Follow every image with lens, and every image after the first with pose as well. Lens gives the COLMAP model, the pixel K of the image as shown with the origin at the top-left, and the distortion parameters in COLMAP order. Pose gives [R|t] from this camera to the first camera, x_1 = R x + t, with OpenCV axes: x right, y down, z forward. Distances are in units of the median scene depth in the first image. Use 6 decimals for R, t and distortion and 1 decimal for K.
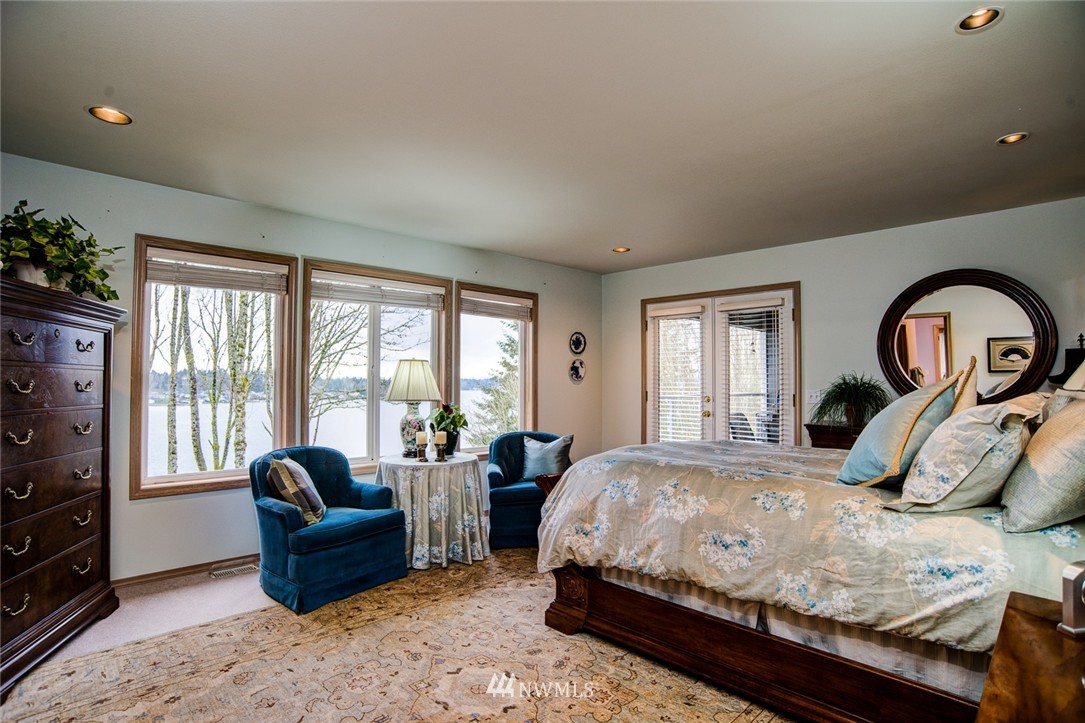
lens RADIAL K [[549.8, 0, 540.2], [0, 549.8, 366.7], [0, 0, 1]] dist [-0.100057, 0.044684]
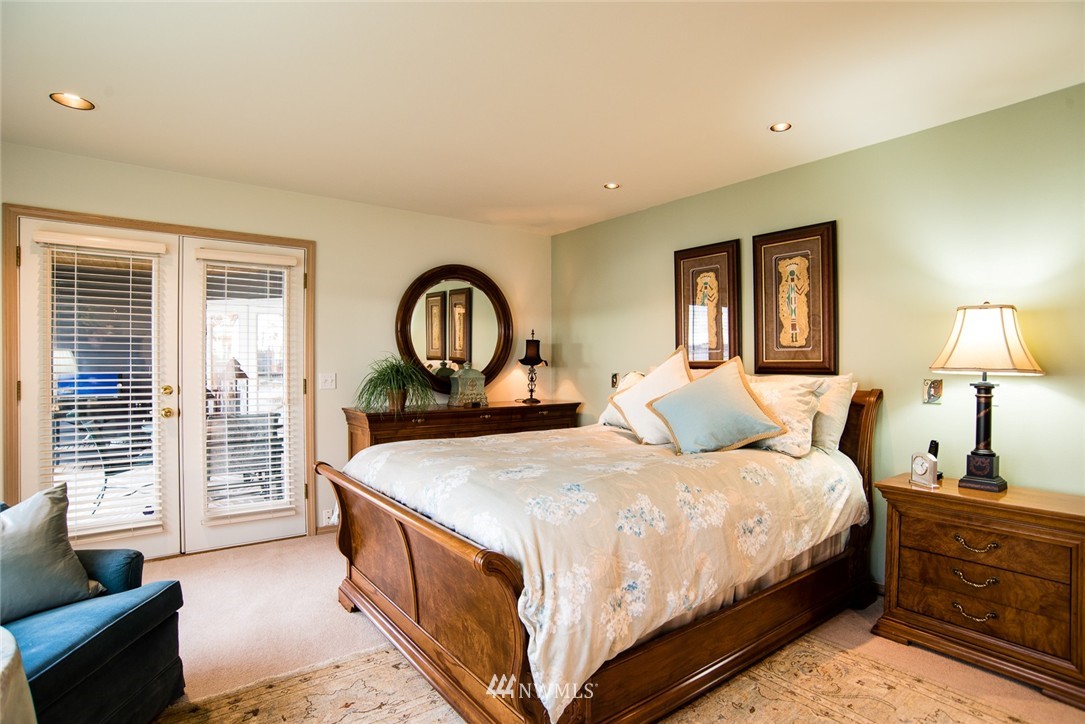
lens RADIAL K [[549.8, 0, 540.2], [0, 549.8, 367.2], [0, 0, 1]] dist [-0.100057, 0.044684]
pose [[0.129166, -0.009142, 0.991581, -0.471719], [-0.027588, 0.999537, 0.012809, 0.020669], [-0.991239, -0.029010, 0.128854, 0.873807]]
